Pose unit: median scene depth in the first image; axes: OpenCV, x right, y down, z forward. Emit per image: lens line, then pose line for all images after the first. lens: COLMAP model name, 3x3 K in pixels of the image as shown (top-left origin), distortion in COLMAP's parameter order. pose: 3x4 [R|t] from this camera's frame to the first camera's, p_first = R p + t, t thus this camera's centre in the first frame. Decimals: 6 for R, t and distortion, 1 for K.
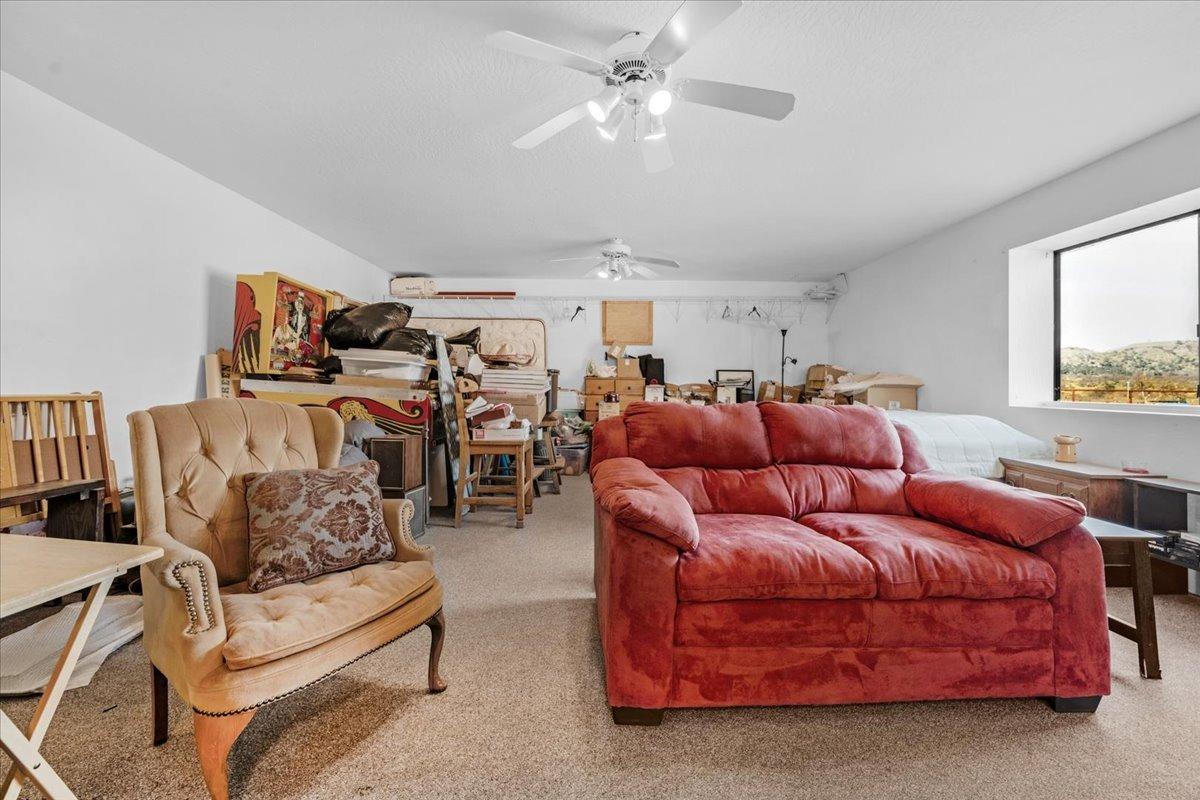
lens RADIAL K [[487.1, 0, 599.9], [0, 487.1, 377.2], [0, 0, 1]] dist [-0.001492, -0.000030]
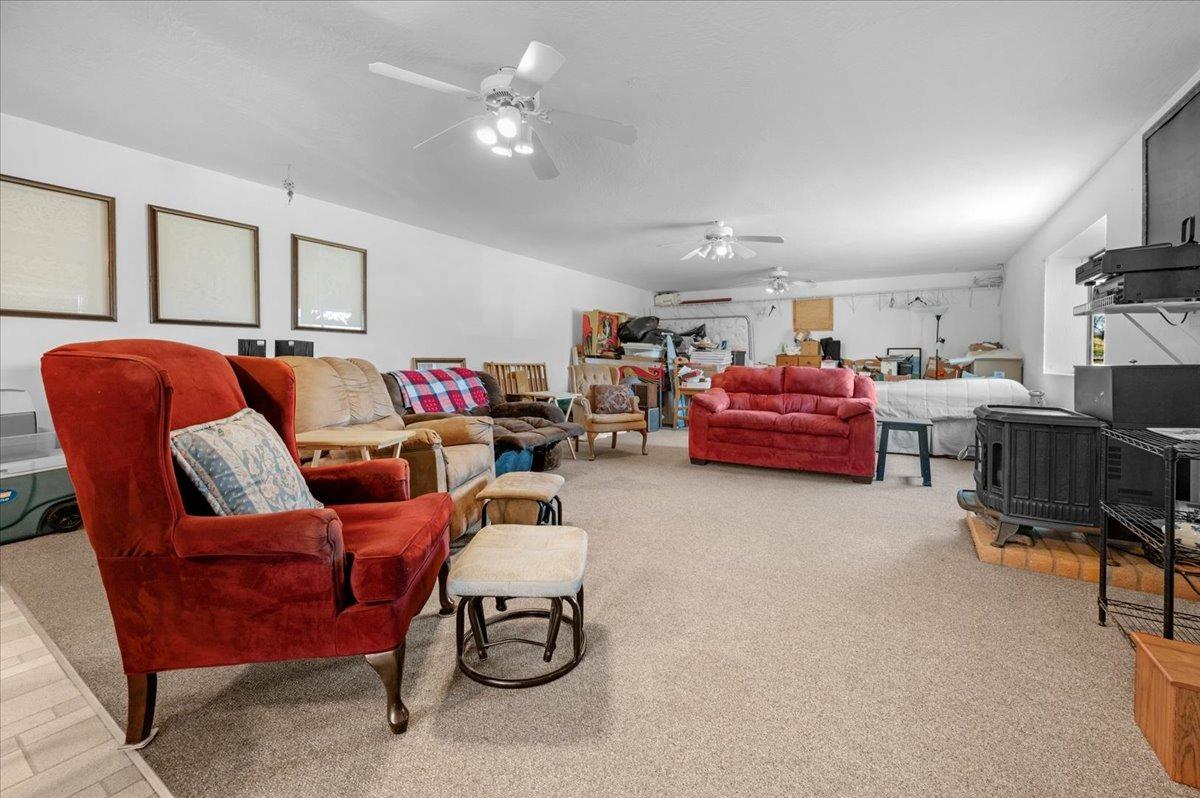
lens RADIAL K [[487.1, 0, 599.9], [0, 487.1, 376.2], [0, 0, 1]] dist [-0.001492, -0.000030]
pose [[0.841303, 0.013438, -0.540397, 0.508290], [0.009503, 0.999169, 0.039642, 0.000403], [0.540480, -0.038487, 0.840476, -0.812700]]
